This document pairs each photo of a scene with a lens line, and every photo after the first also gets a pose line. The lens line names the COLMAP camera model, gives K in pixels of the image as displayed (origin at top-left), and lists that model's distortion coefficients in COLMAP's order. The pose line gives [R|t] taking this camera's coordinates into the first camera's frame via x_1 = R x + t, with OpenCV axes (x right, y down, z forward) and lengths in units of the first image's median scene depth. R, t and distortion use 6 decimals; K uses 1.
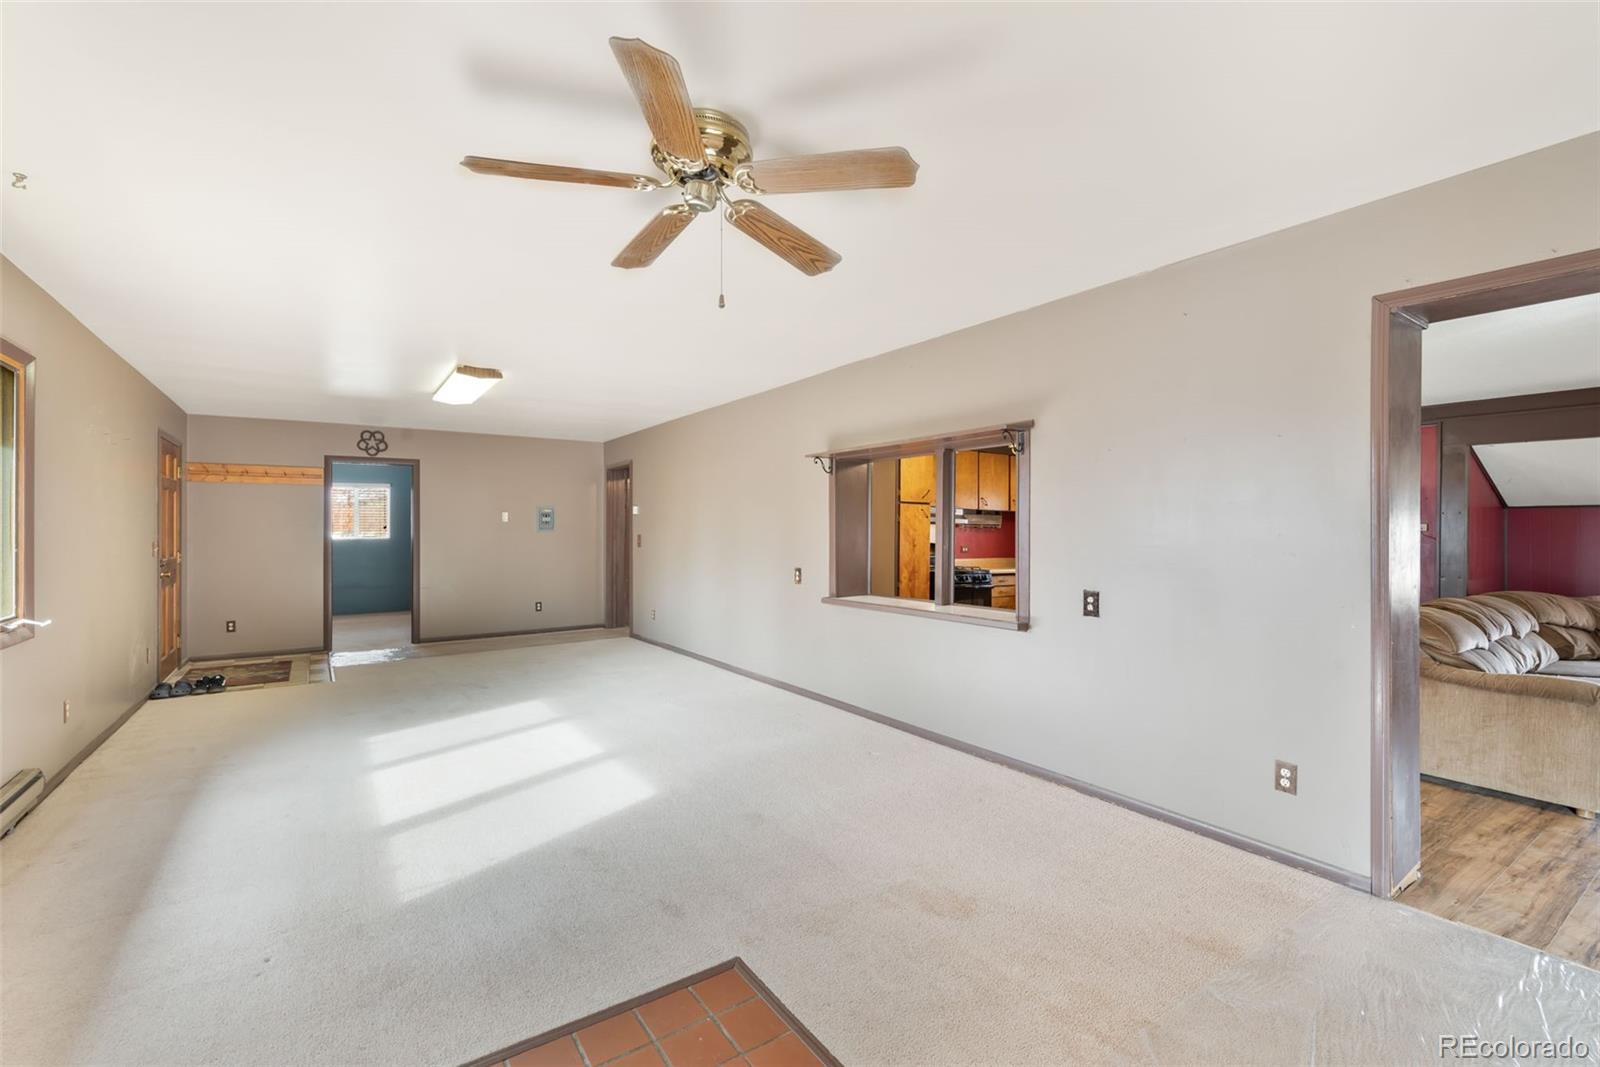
lens RADIAL K [[700.5, 0, 805.2], [0, 700.5, 531.2], [0, 0, 1]] dist [-0.000007, -0.000031]
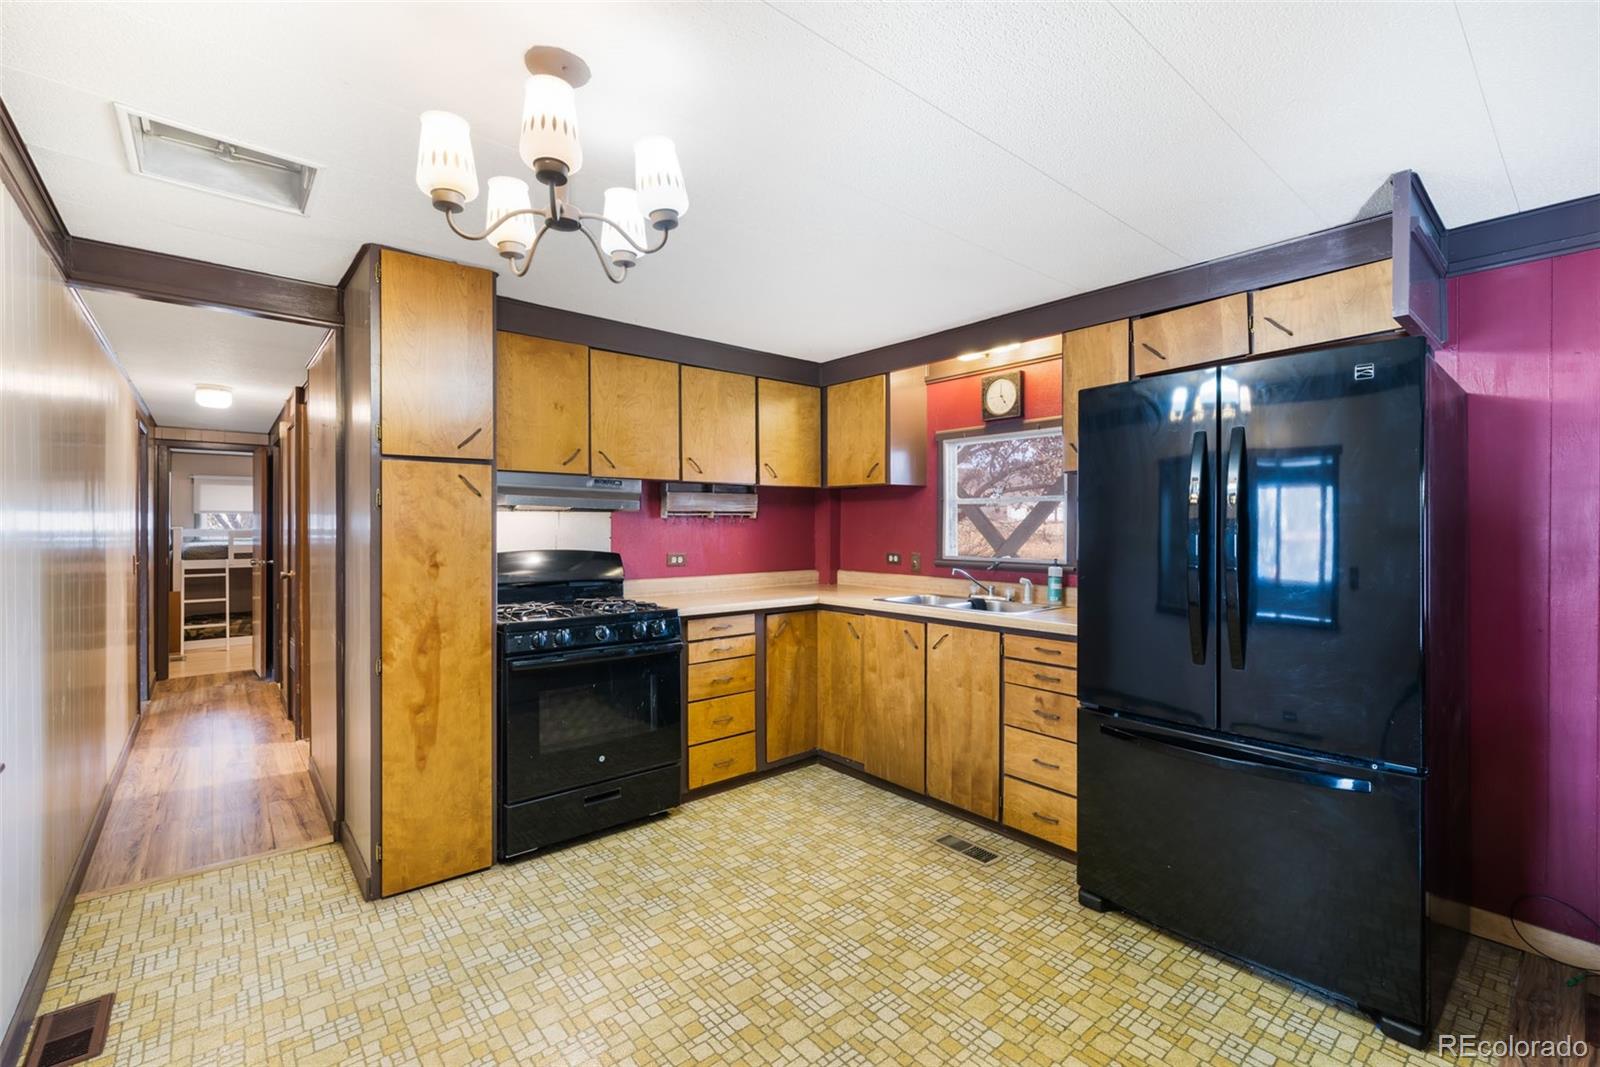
lens RADIAL K [[705.8, 0, 801.9], [0, 705.8, 522.9], [0, 0, 1]] dist [-0.000220, 0.000064]
pose [[0.995495, -0.011834, 0.094077, 0.399960], [0.011799, 0.999930, 0.000919, -0.001439], [-0.094081, 0.000195, 0.995565, 0.704098]]
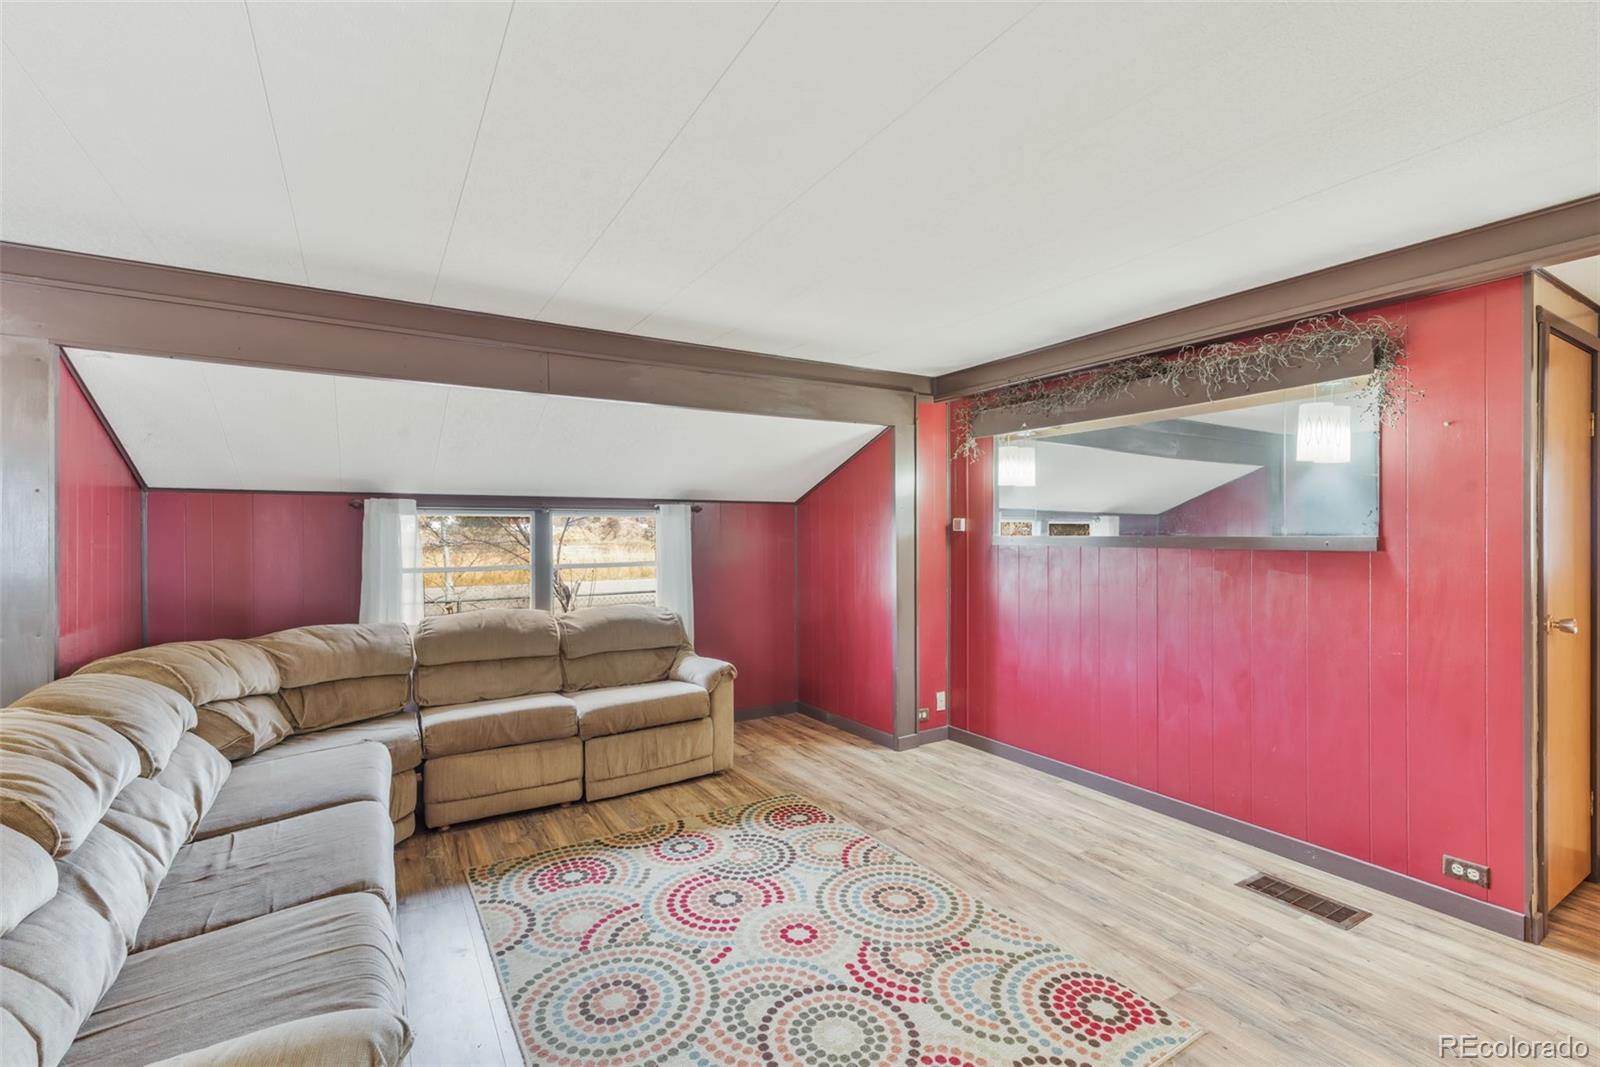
lens RADIAL K [[705.8, 0, 801.9], [0, 705.8, 522.9], [0, 0, 1]] dist [-0.000220, 0.000064]
pose [[0.049171, 0.002666, 0.998787, 0.503544], [0.003314, 0.999990, -0.002832, -0.001058], [-0.998785, 0.003449, 0.049161, 0.483496]]
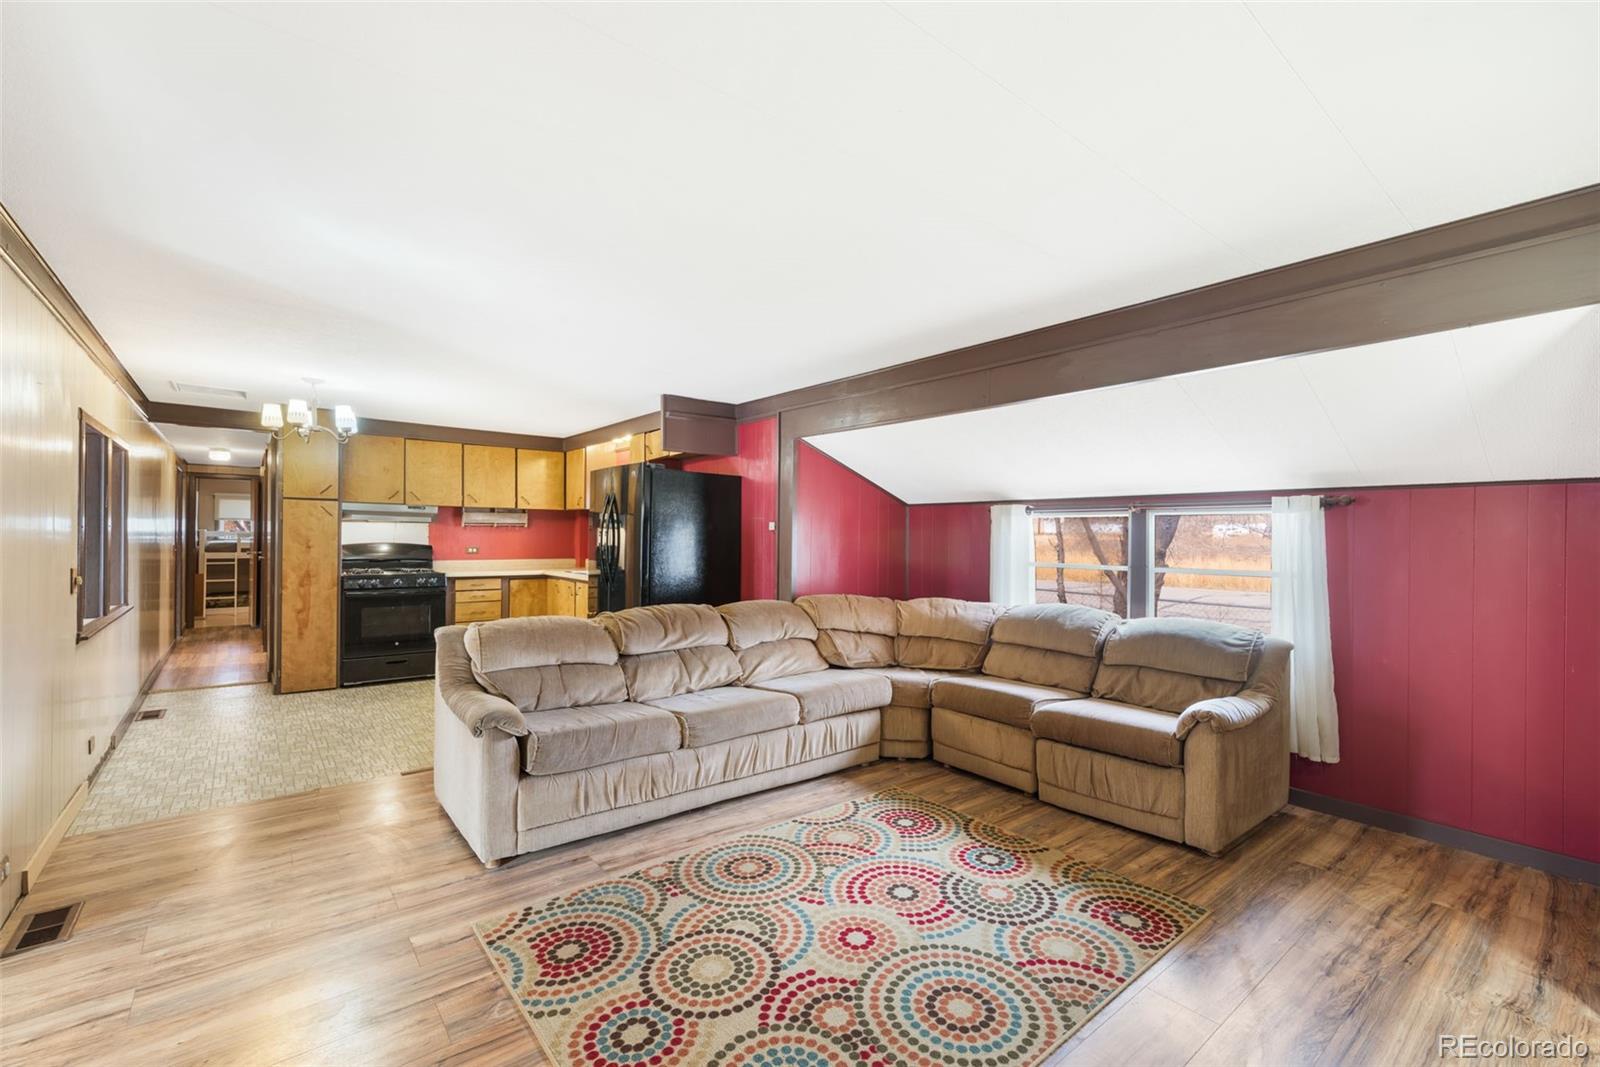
lens RADIAL K [[700.5, 0, 805.2], [0, 700.5, 531.2], [0, 0, 1]] dist [-0.000007, -0.000031]
pose [[0.997383, -0.001884, 0.072272, 0.876932], [0.002053, 0.999995, -0.002262, 0.005461], [-0.072267, 0.002404, 0.997382, 0.086436]]
